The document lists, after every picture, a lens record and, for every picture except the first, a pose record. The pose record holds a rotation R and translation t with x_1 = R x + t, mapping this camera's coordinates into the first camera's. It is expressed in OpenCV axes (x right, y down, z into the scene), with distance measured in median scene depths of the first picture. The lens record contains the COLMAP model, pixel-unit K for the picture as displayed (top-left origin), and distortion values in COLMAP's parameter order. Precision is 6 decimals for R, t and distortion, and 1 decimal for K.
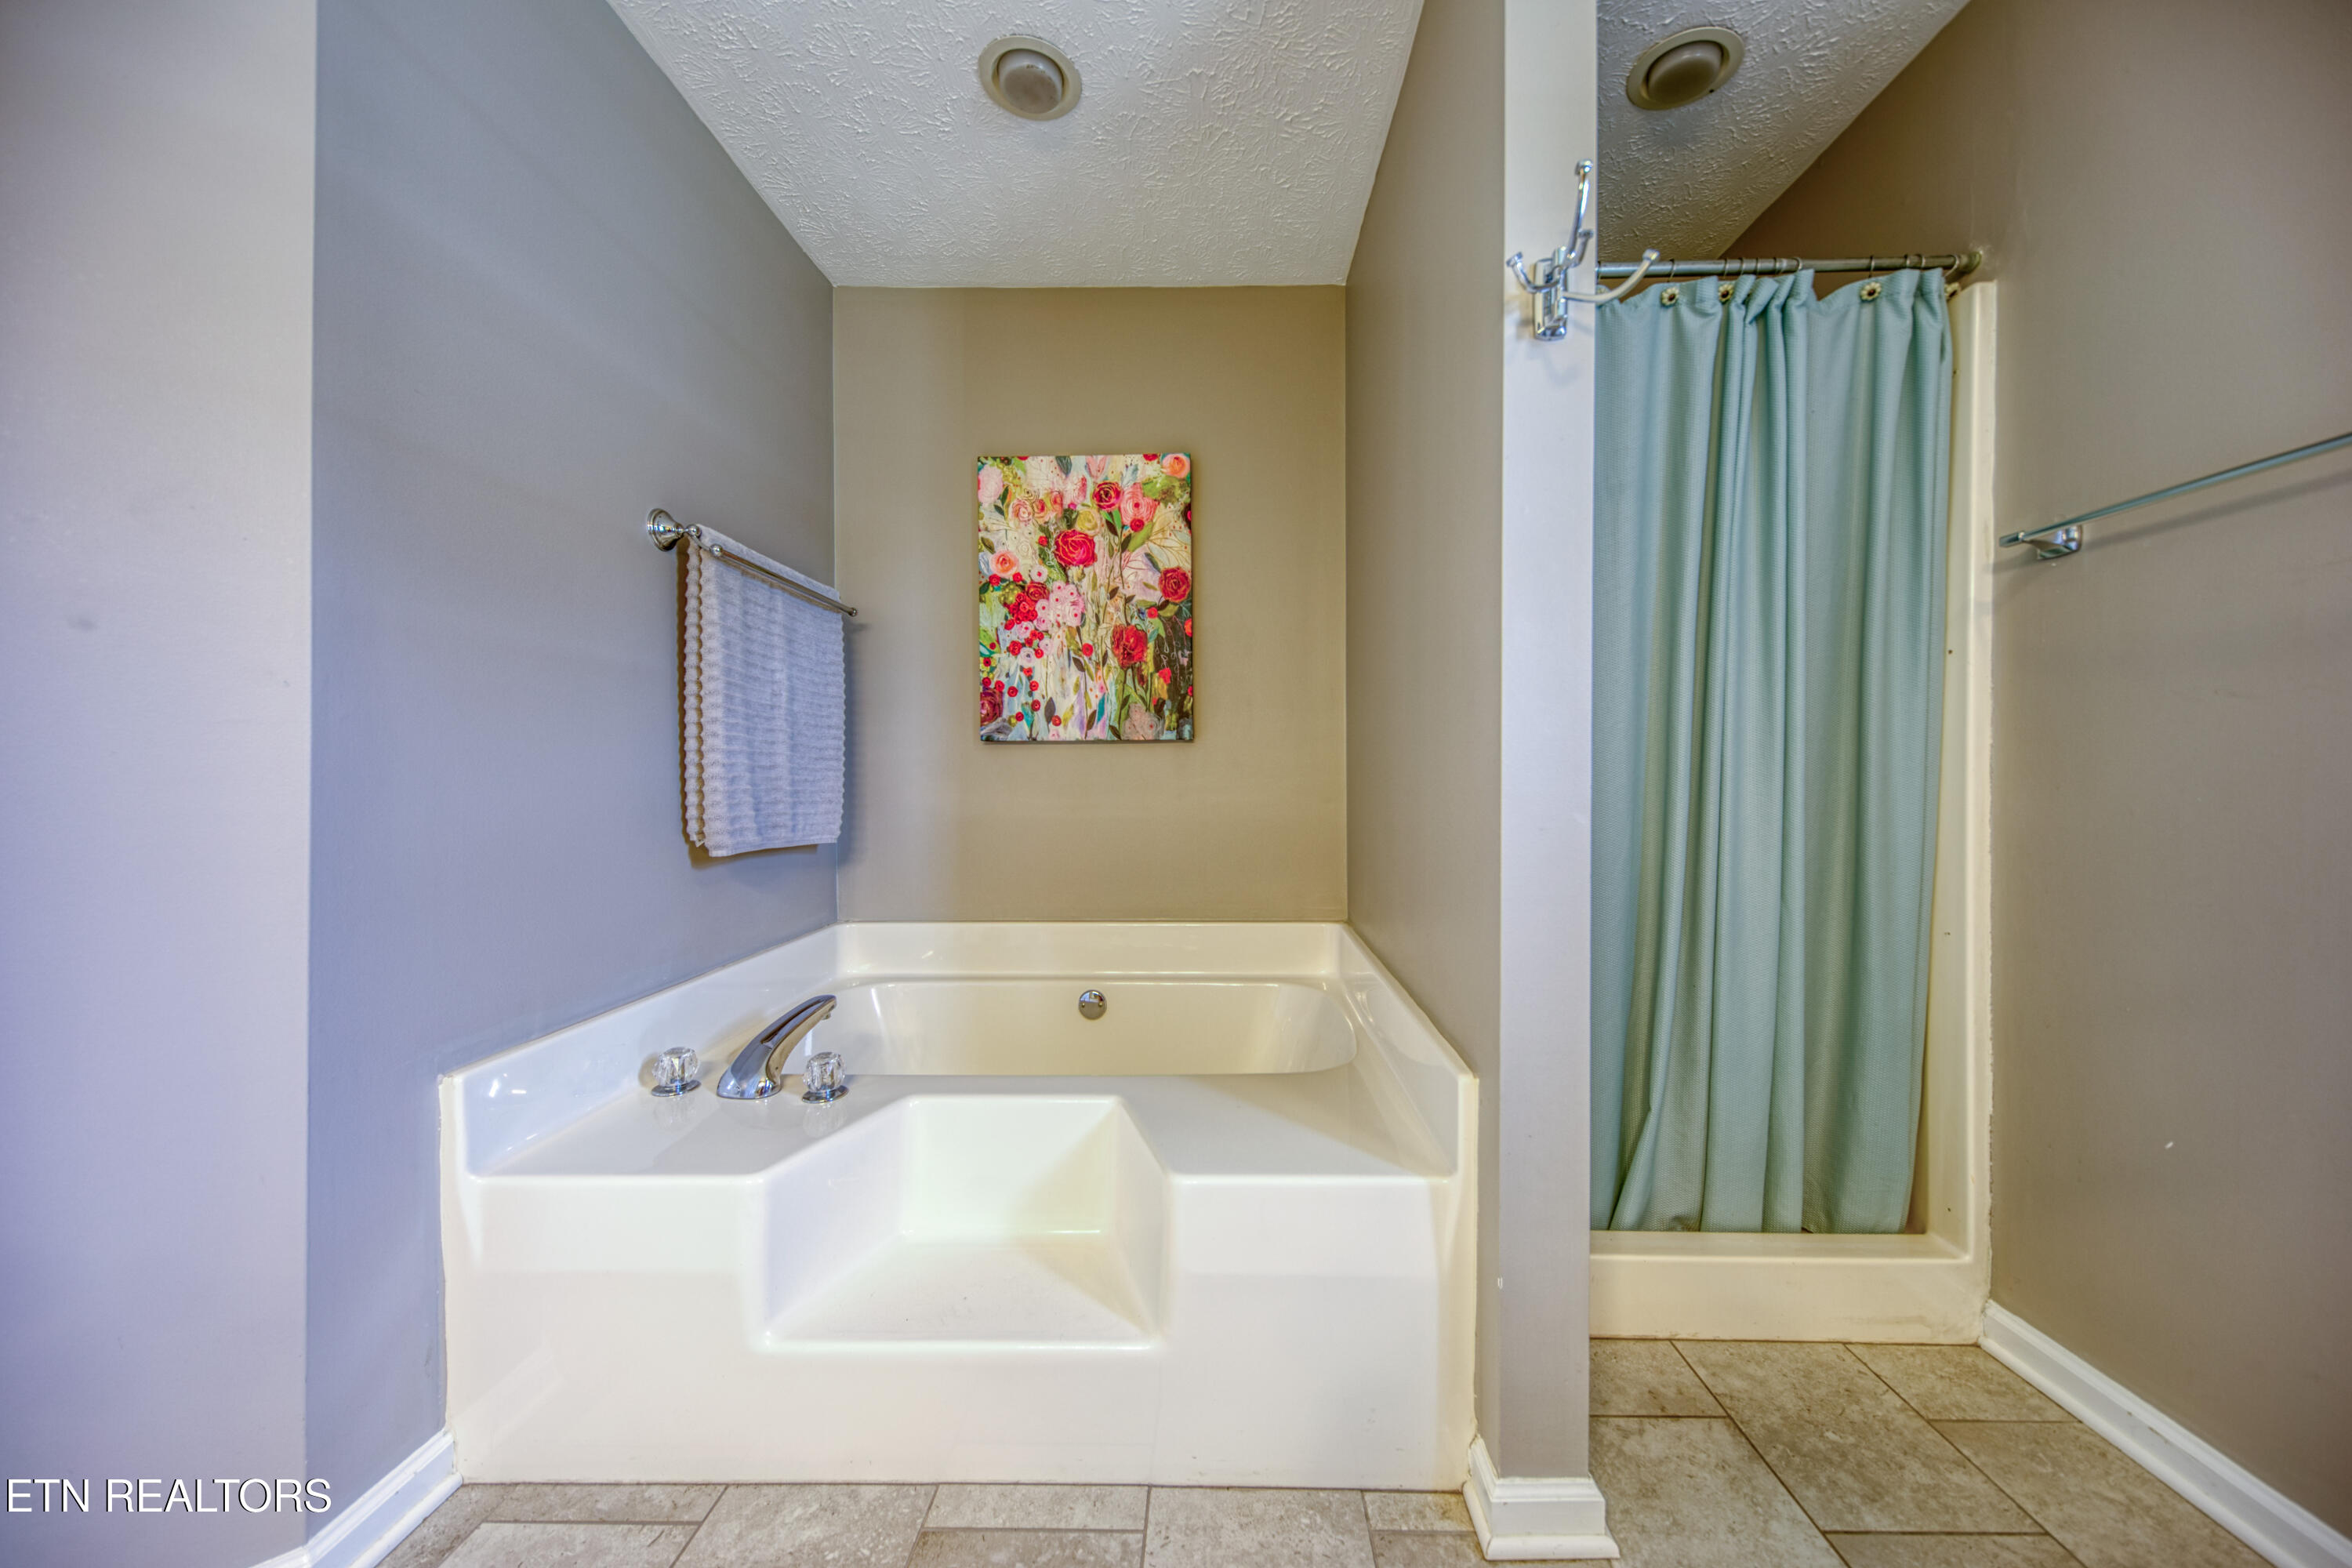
lens RADIAL K [[839.8, 0, 1179.2], [0, 839.8, 757.8], [0, 0, 1]] dist [0.000401, -0.000174]
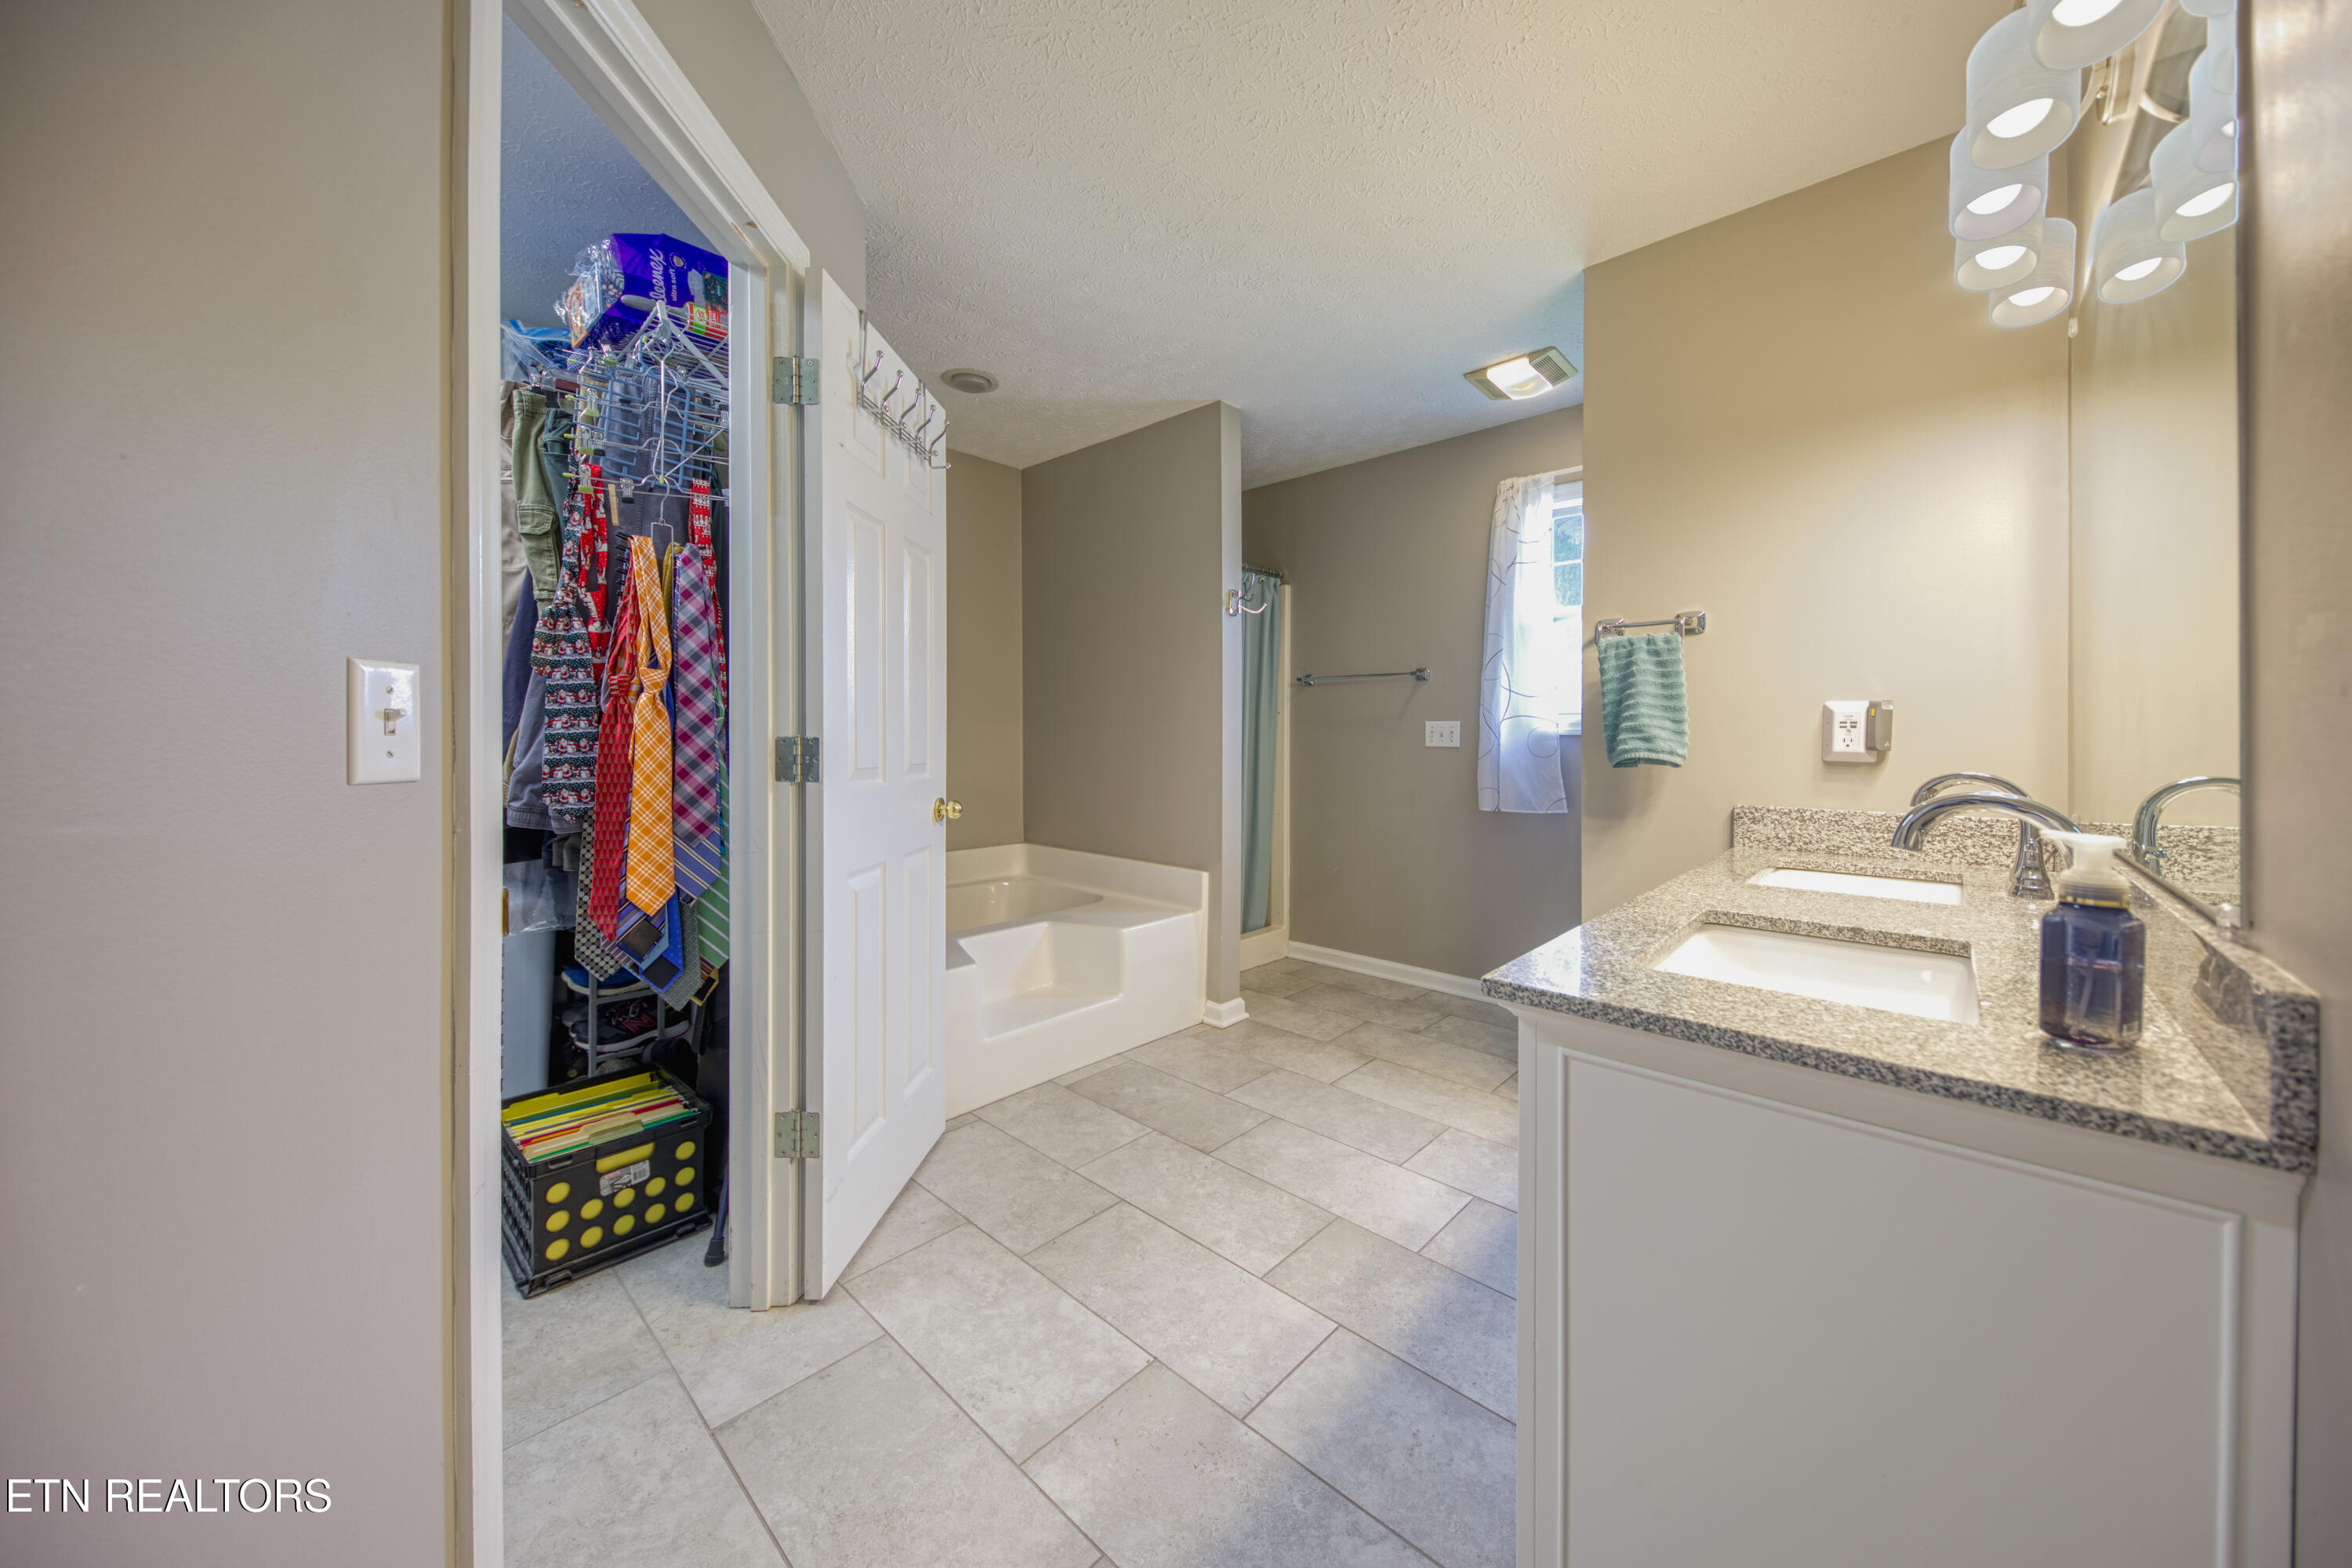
lens RADIAL K [[821.5, 0, 1169.3], [0, 821.5, 737.6], [0, 0, 1]] dist [0.000126, -0.000033]
pose [[0.676756, 0.000040, 0.736208, -1.373822], [-0.001289, 0.999999, 0.001131, -0.050758], [-0.736207, -0.001715, 0.676755, -0.592200]]
